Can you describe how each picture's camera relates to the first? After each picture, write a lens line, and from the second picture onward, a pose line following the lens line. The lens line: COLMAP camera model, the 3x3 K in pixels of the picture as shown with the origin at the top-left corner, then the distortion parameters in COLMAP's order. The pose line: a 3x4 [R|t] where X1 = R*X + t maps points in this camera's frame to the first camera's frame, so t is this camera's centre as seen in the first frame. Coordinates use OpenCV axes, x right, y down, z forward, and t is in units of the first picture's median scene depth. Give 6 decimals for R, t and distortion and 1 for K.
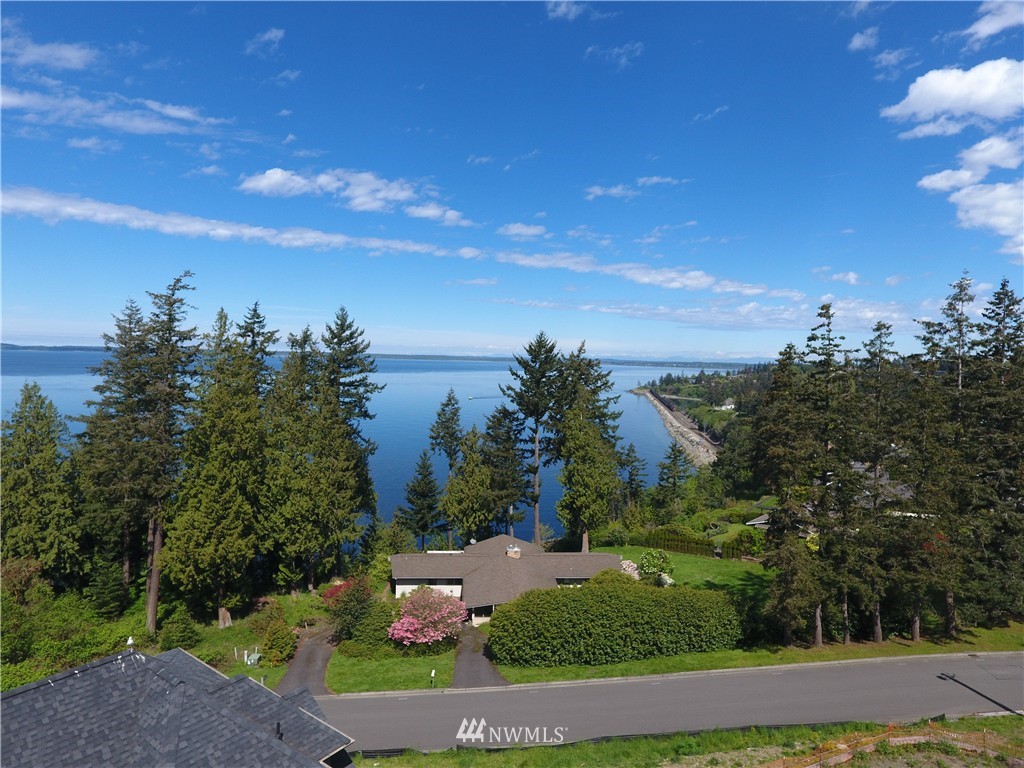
lens RADIAL K [[601.2, 0, 513.0], [0, 601.2, 369.0], [0, 0, 1]] dist [-0.005802, 0.001177]
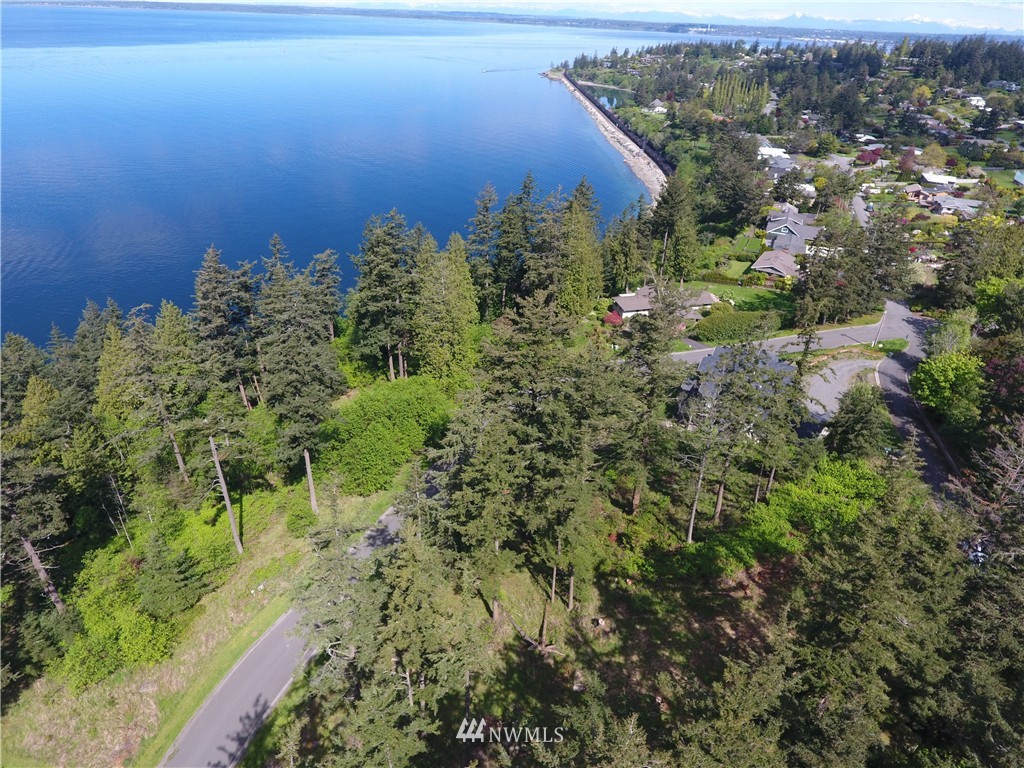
lens RADIAL K [[601.2, 0, 513.0], [0, 601.2, 369.0], [0, 0, 1]] dist [-0.005802, 0.001177]
pose [[0.981284, -0.086114, 0.172239, -0.087880], [-0.012100, 0.865097, 0.501458, -0.051115], [-0.192186, -0.494157, 0.847864, -0.081921]]
